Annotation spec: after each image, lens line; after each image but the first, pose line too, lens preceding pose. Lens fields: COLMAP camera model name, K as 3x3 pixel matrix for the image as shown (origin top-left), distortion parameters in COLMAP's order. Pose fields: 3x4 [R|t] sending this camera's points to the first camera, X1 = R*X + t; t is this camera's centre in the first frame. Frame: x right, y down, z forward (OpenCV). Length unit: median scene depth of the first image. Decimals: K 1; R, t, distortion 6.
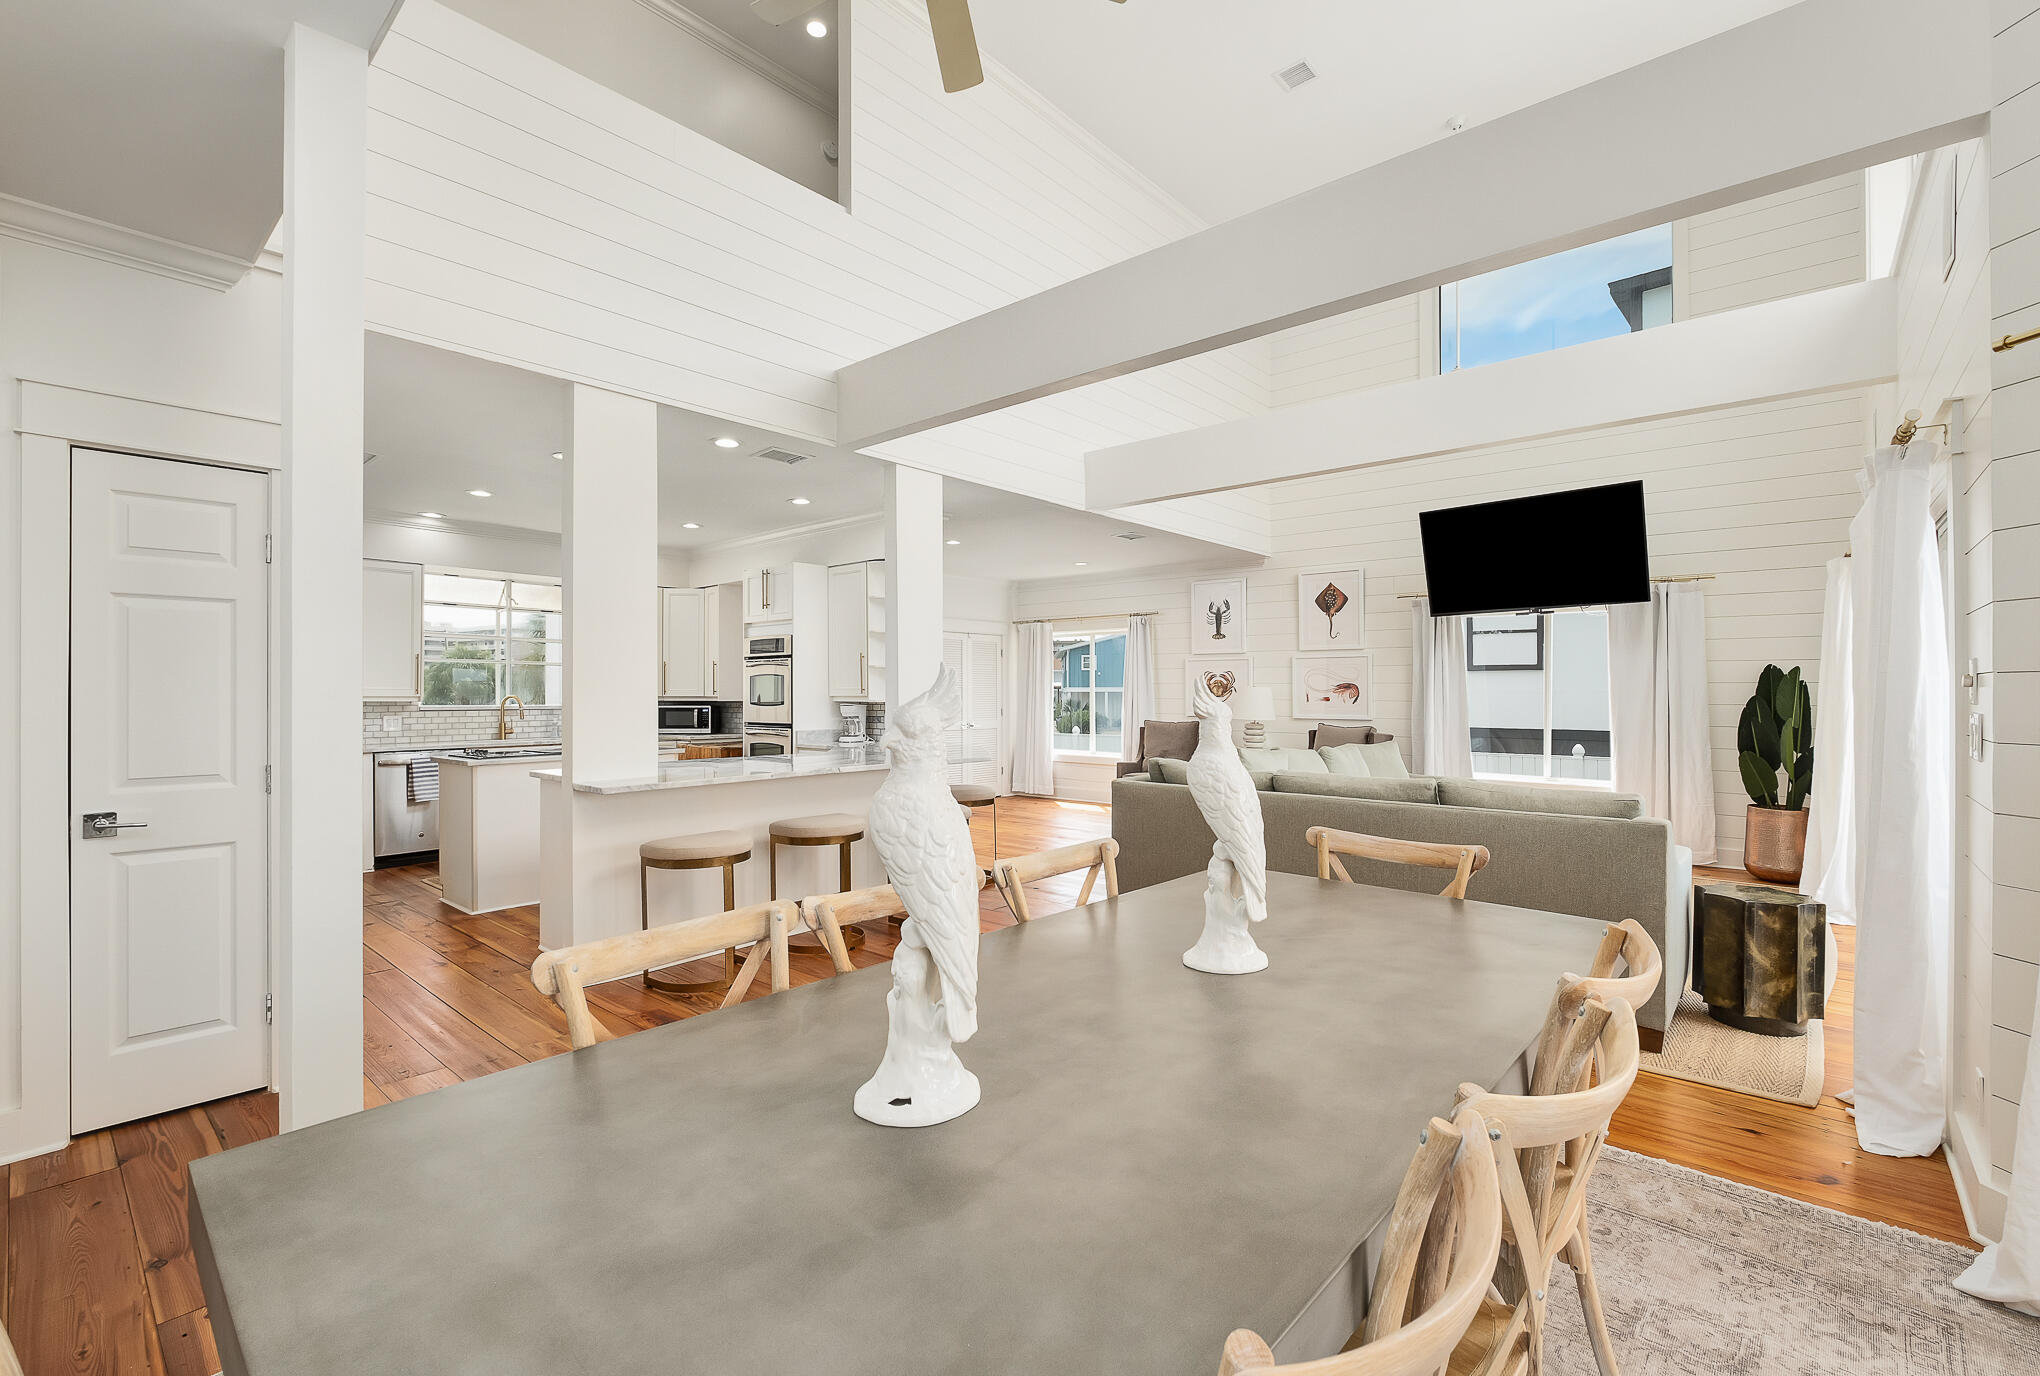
lens RADIAL K [[900.6, 0, 1013.1], [0, 900.6, 694.0], [0, 0, 1]] dist [-0.001826, -0.000123]
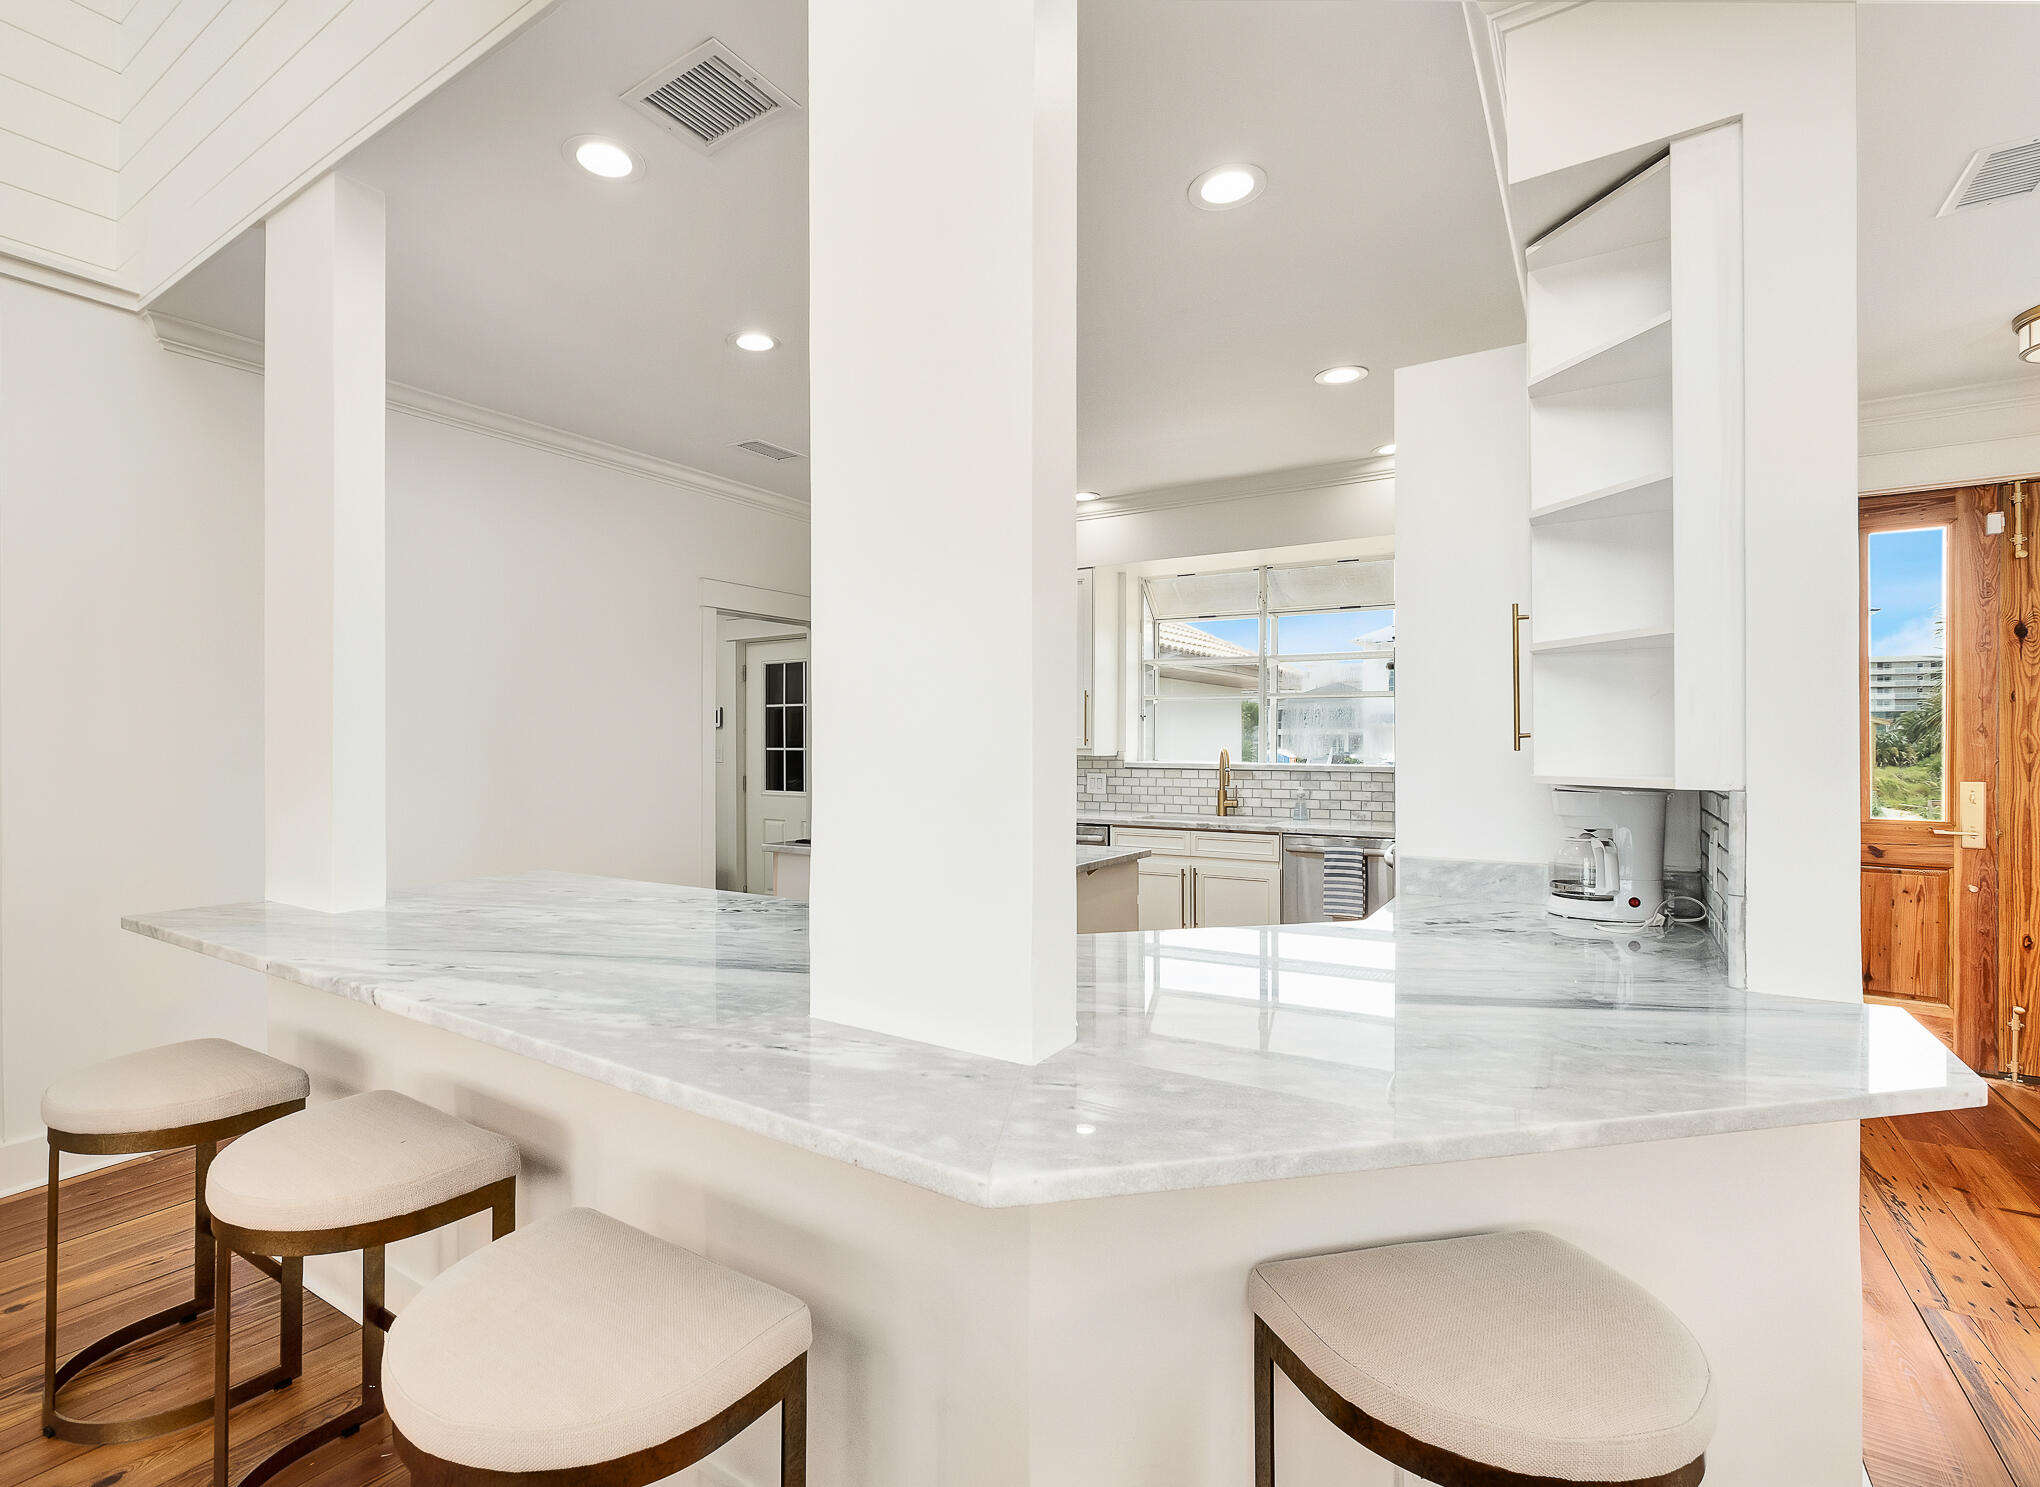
lens RADIAL K [[962.7, 0, 948.0], [0, 962.7, 733.7], [0, 0, 1]] dist [-0.000461, -0.000185]
pose [[0.125063, -0.001104, -0.992148, 0.097801], [0.001948, 0.999998, -0.000867, -0.008899], [0.992147, -0.001825, 0.125065, 0.766668]]
